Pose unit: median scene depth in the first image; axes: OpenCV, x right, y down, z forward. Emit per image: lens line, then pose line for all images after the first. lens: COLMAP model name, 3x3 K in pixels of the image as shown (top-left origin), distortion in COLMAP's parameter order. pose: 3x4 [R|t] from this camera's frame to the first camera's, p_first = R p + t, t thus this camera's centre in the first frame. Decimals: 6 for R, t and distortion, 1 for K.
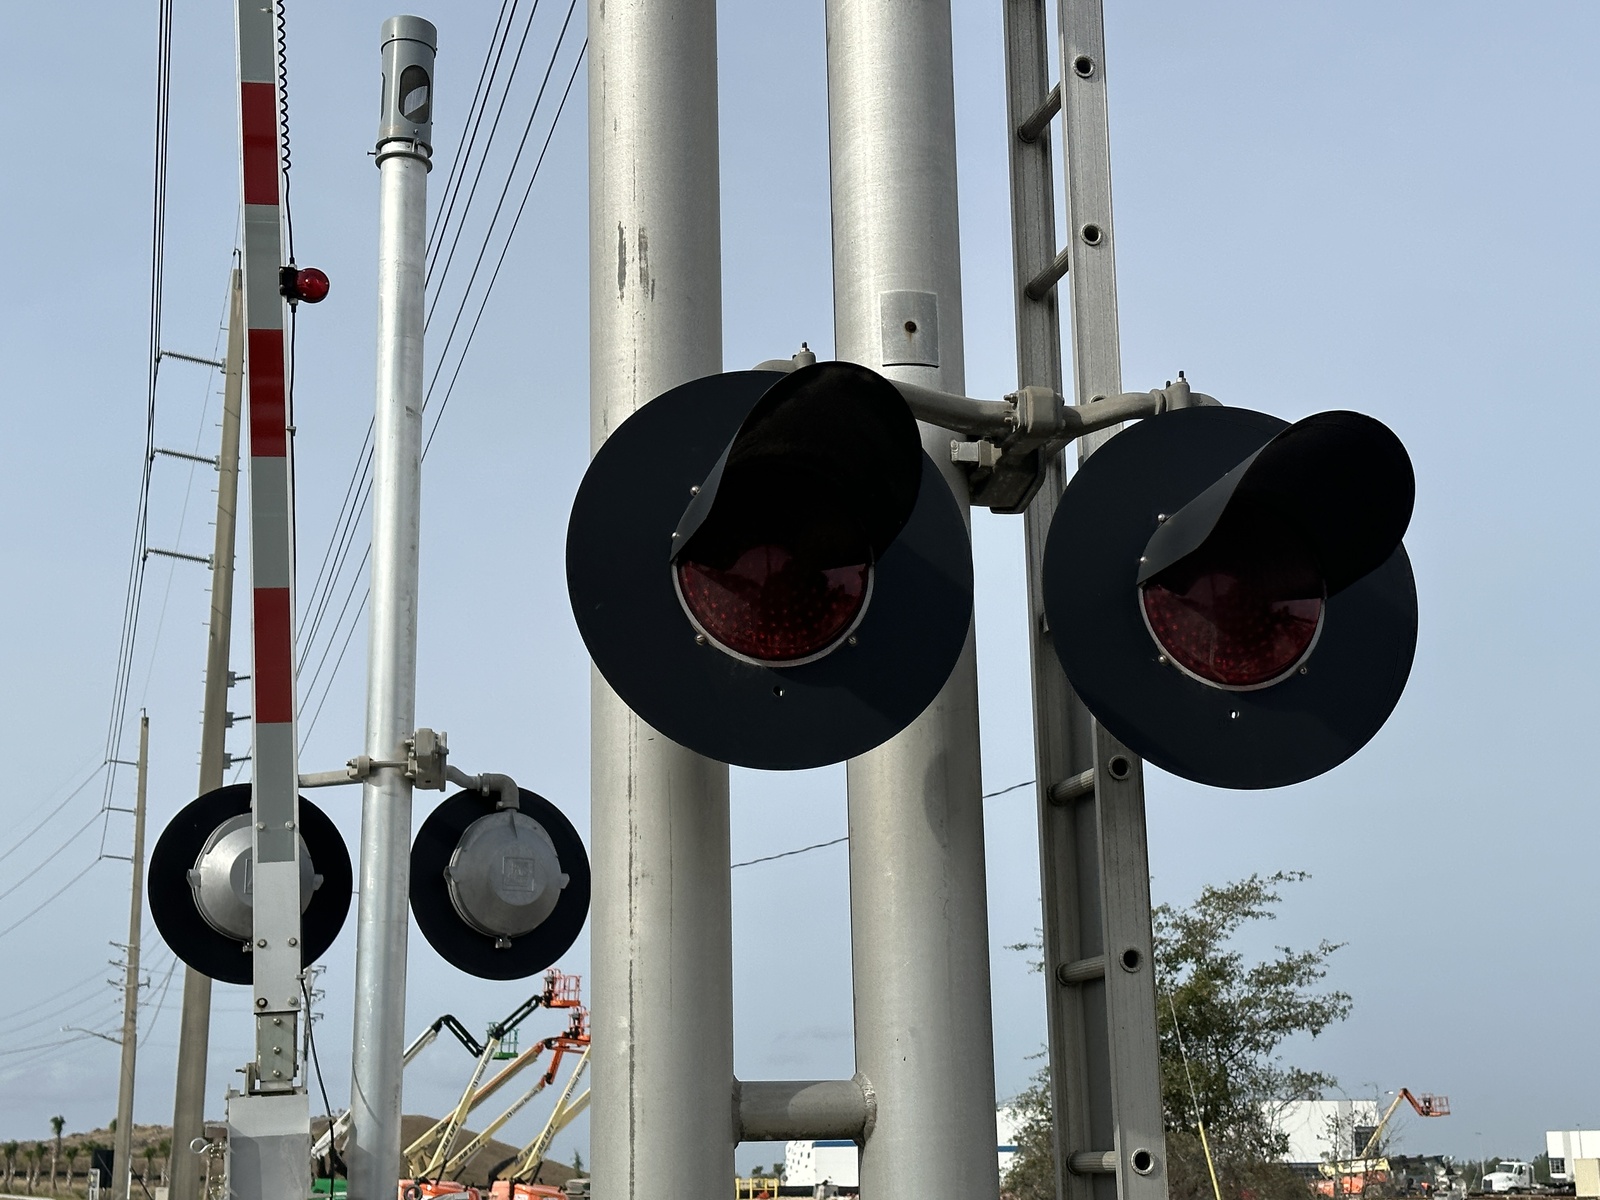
lens RADIAL K [[2419.0, 0, 800.0], [0, 2419.0, 600.0], [0, 0, 1]] dist [0.166870, -0.069344]
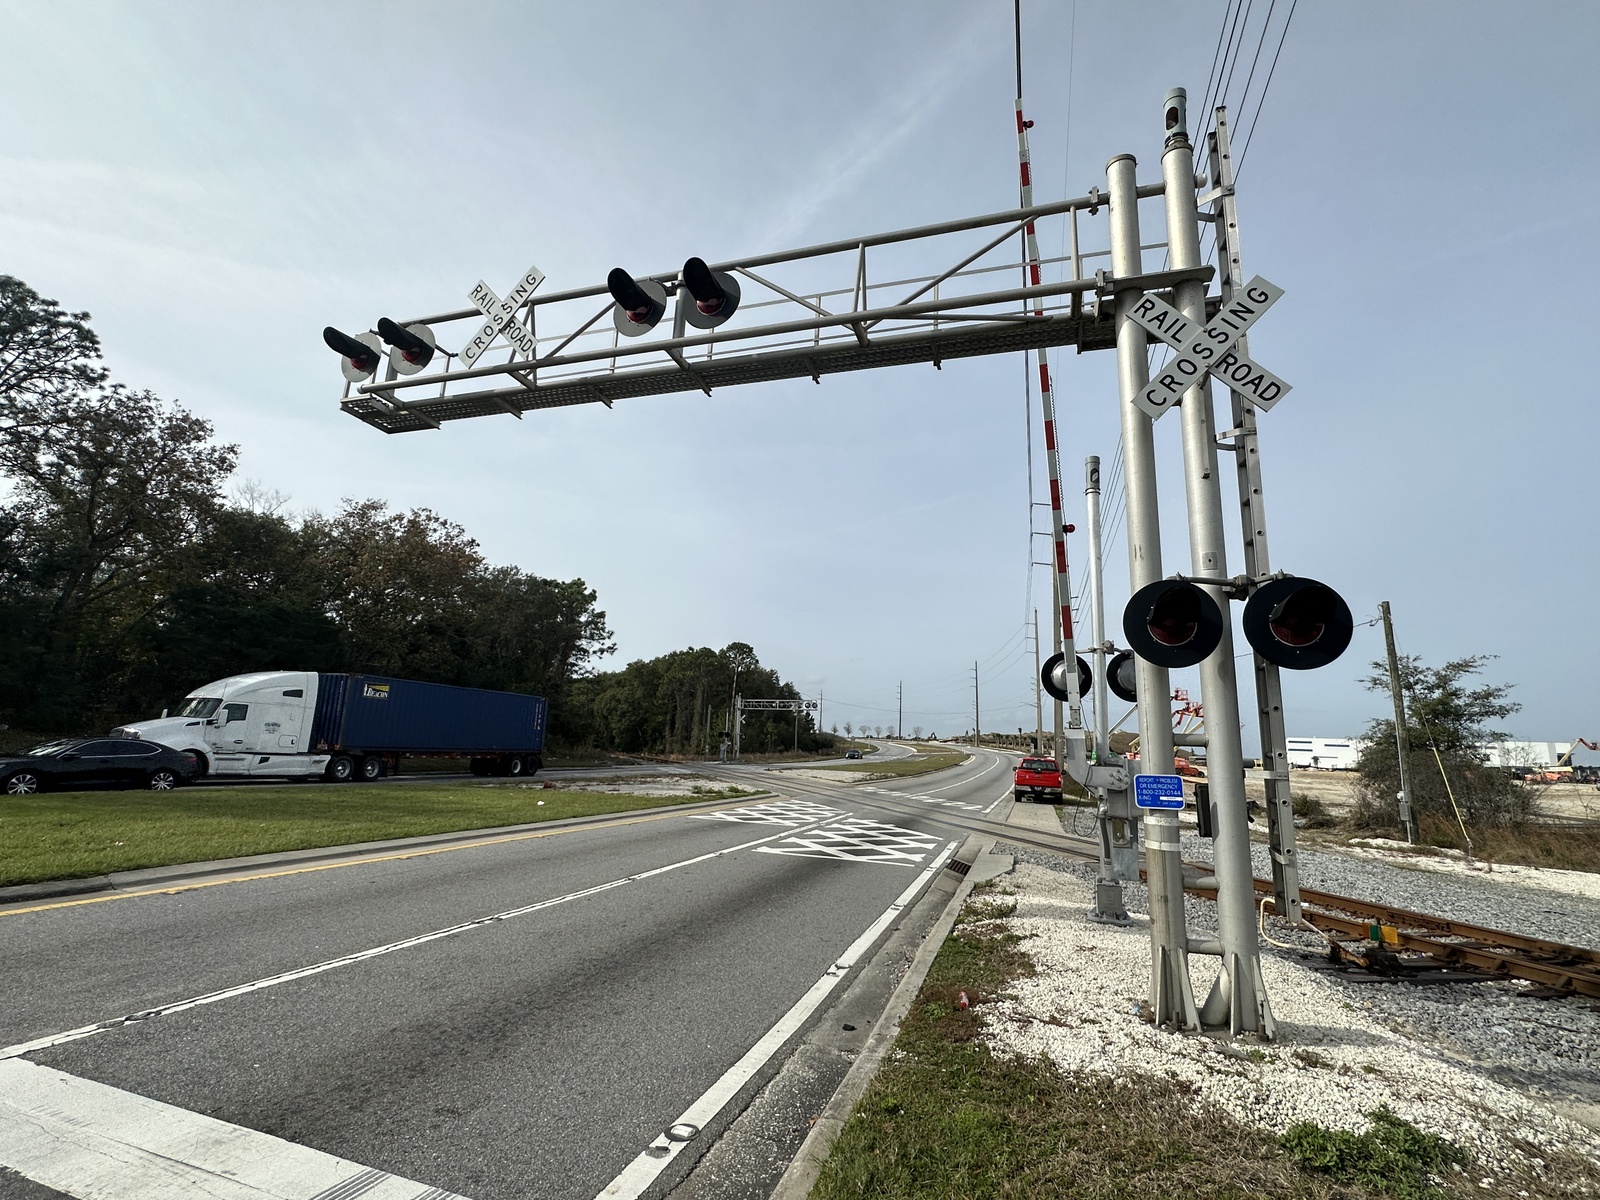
lens RADIAL K [[725.1, 0, 800.0], [0, 725.1, 600.0], [0, 0, 1]] dist [0.024680, 0.000266]
pose [[0.838375, -0.062193, -0.541534, 0.068238], [0.079798, 0.996770, 0.009065, -0.058246], [0.539221, -0.050813, 0.840630, -0.253701]]
